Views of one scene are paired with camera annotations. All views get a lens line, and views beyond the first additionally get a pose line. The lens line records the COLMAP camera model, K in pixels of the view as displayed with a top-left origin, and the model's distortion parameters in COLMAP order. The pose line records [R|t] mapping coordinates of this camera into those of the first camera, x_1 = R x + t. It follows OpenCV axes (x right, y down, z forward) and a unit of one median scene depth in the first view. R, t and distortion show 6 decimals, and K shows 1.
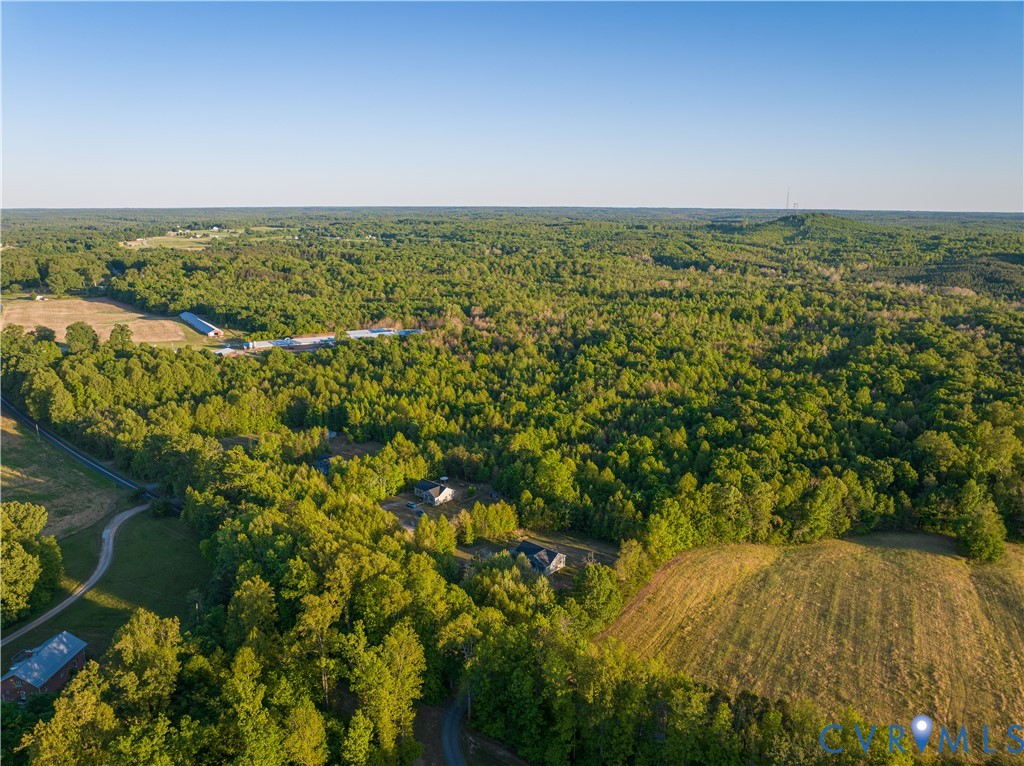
lens RADIAL K [[723.8, 0, 509.1], [0, 723.8, 381.3], [0, 0, 1]] dist [-0.036110, -0.000733]
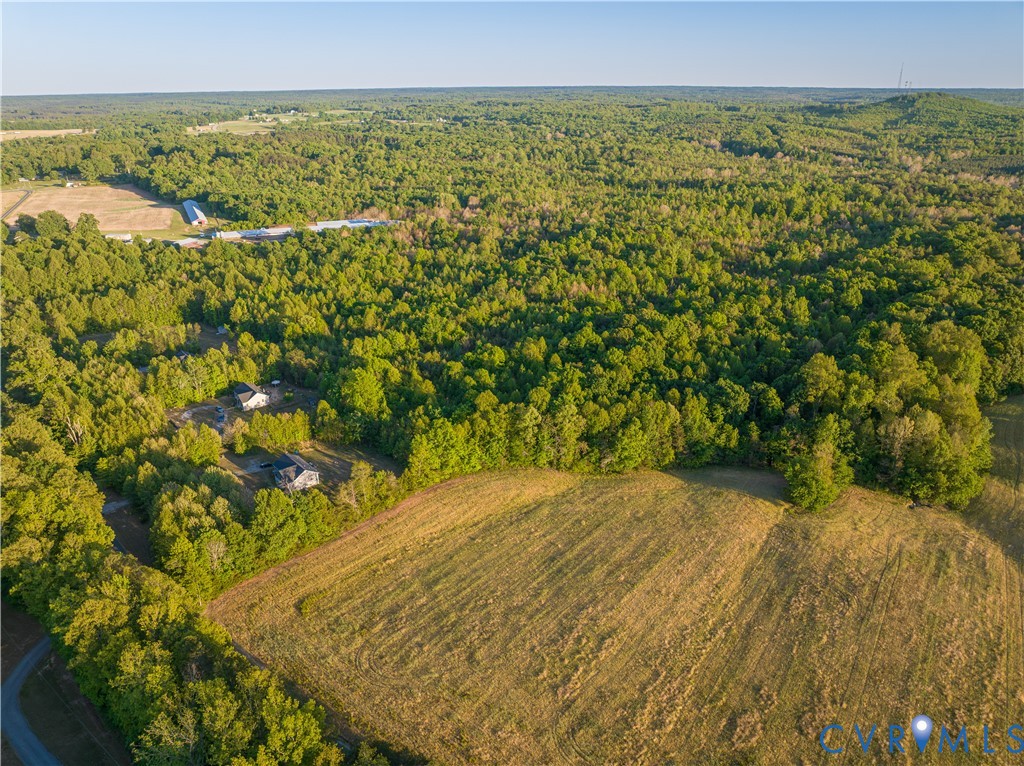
lens RADIAL K [[723.8, 0, 509.1], [0, 723.8, 381.3], [0, 0, 1]] dist [-0.036110, -0.000733]
pose [[0.989977, 0.044338, -0.134090, 0.133241], [-0.023590, 0.988016, 0.152539, -0.008327], [0.139246, -0.147847, 0.979159, 0.036683]]
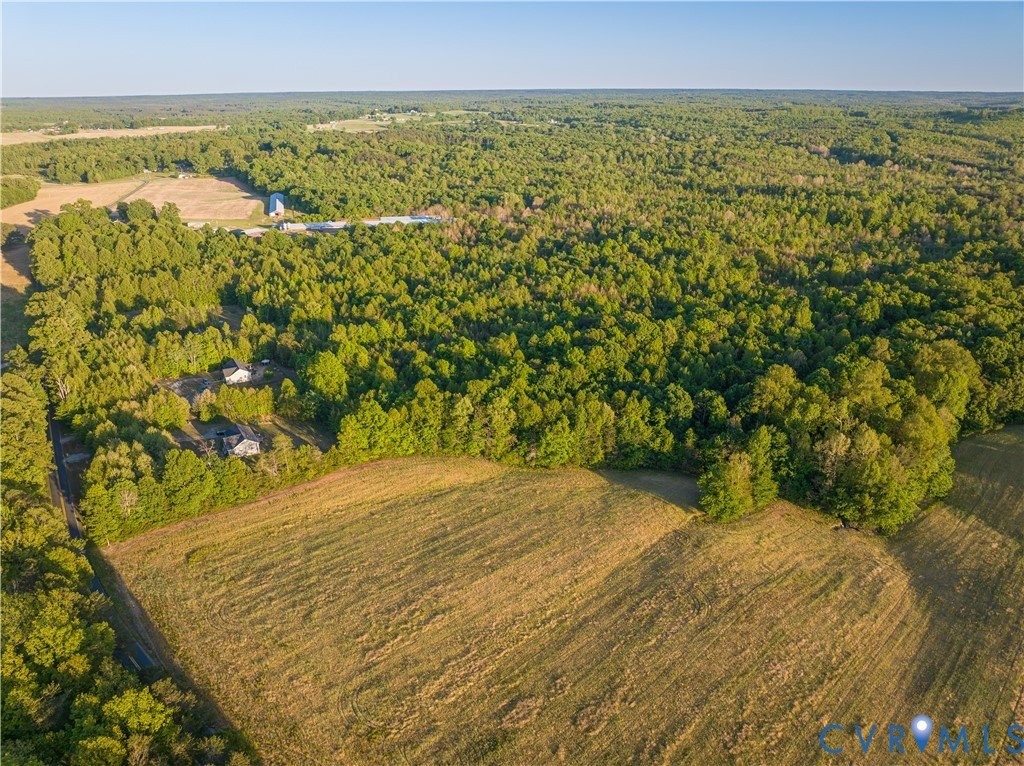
lens RADIAL K [[723.8, 0, 509.1], [0, 723.8, 381.3], [0, 0, 1]] dist [-0.036110, -0.000733]
pose [[0.952135, 0.107782, -0.286047, 0.210000], [-0.064254, 0.985437, 0.157433, -0.009392], [0.298850, -0.131518, 0.945194, 0.041870]]
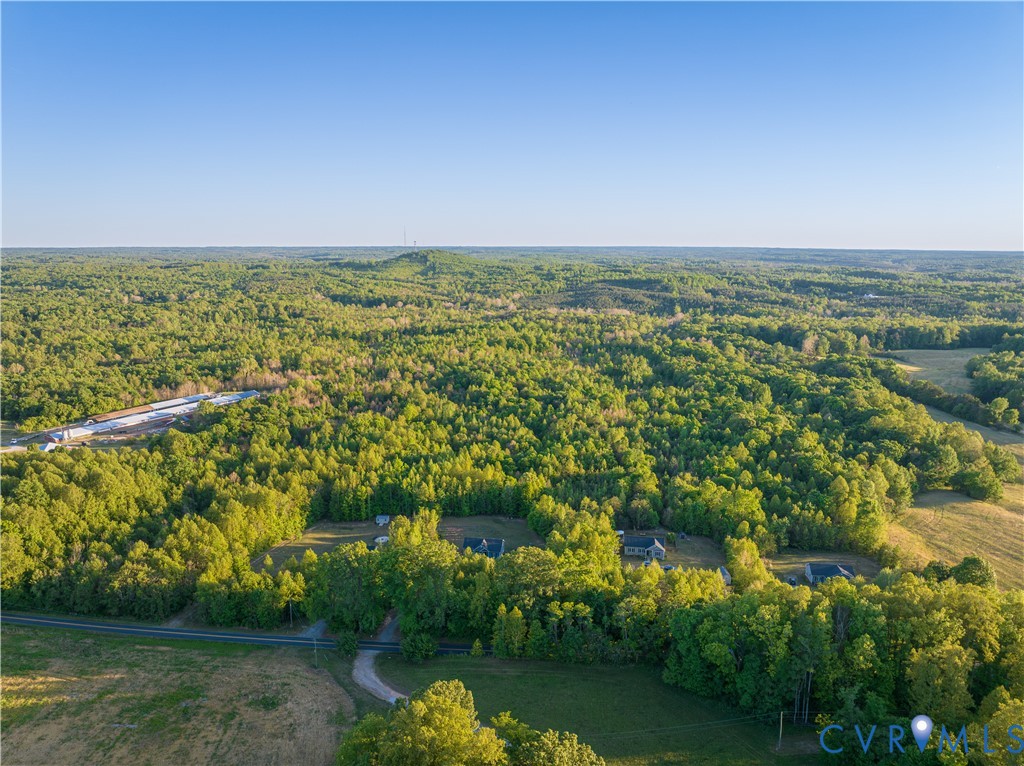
lens RADIAL K [[723.8, 0, 509.1], [0, 723.8, 381.3], [0, 0, 1]] dist [-0.036110, -0.000733]
pose [[0.836047, -0.104956, 0.538526, -0.265732], [0.132208, 0.991148, -0.012078, -0.026225], [-0.532491, 0.081295, 0.842522, 0.101905]]
